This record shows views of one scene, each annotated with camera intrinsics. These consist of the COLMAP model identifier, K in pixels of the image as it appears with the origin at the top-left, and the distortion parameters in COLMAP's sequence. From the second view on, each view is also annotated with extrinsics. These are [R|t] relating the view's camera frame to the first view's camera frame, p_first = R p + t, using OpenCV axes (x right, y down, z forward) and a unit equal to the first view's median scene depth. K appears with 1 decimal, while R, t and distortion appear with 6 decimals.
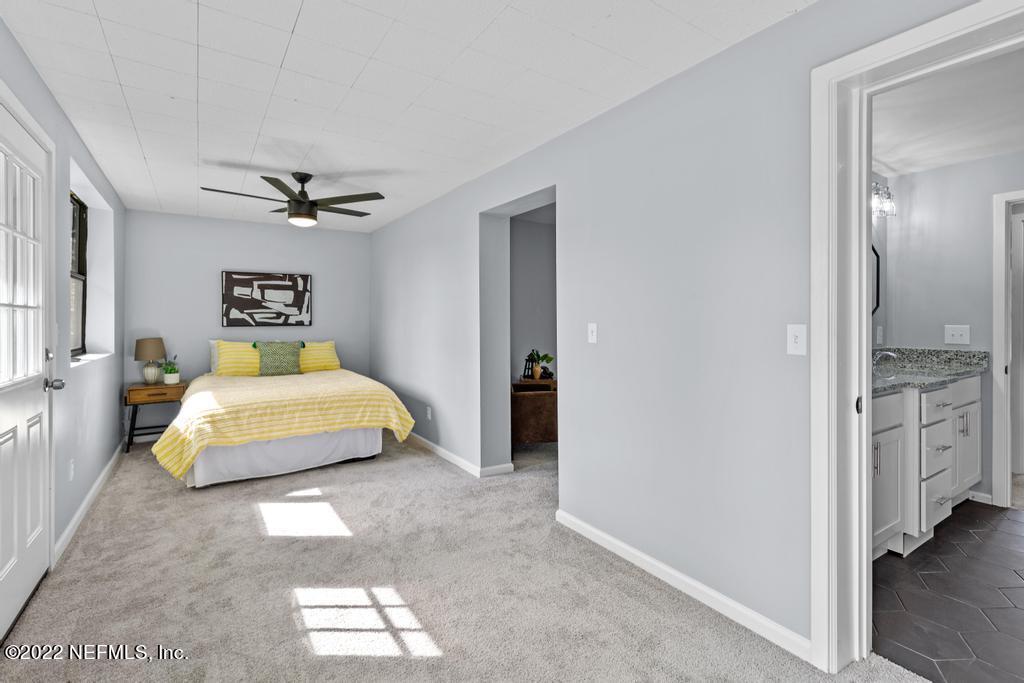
lens RADIAL K [[474.0, 0, 518.5], [0, 474.0, 318.2], [0, 0, 1]] dist [-0.001502, -0.000865]
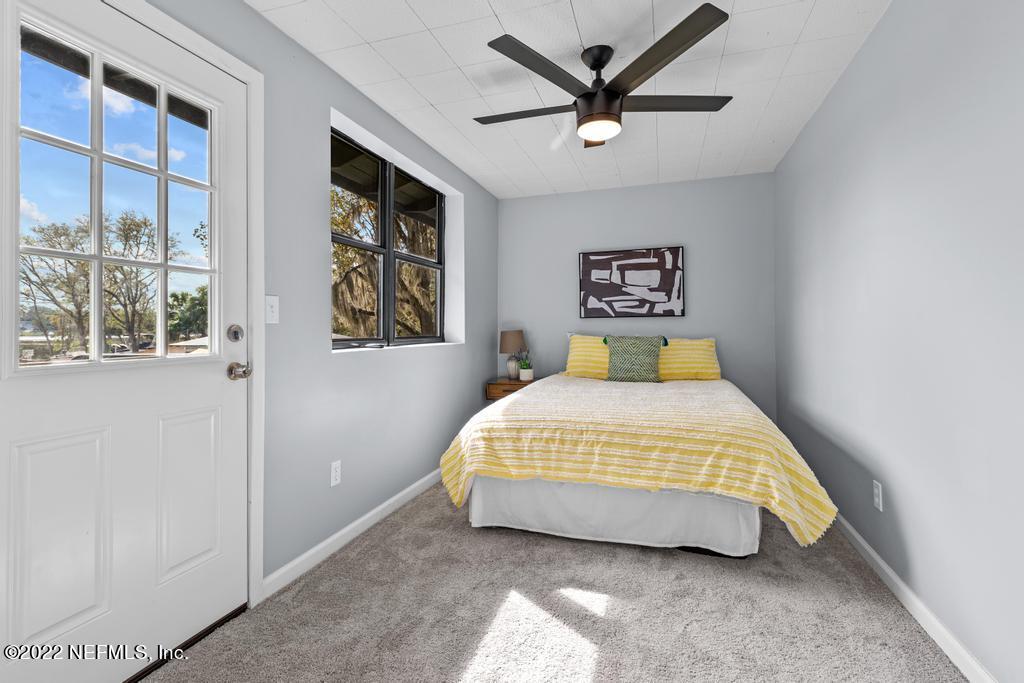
lens RADIAL K [[474.0, 0, 503.4], [0, 474.0, 312.7], [0, 0, 1]] dist [-0.001502, -0.000865]
pose [[0.616084, -0.027846, -0.787188, -0.047278], [0.007717, 0.999540, -0.029319, 0.035884], [0.787643, 0.011988, 0.616016, 0.412592]]
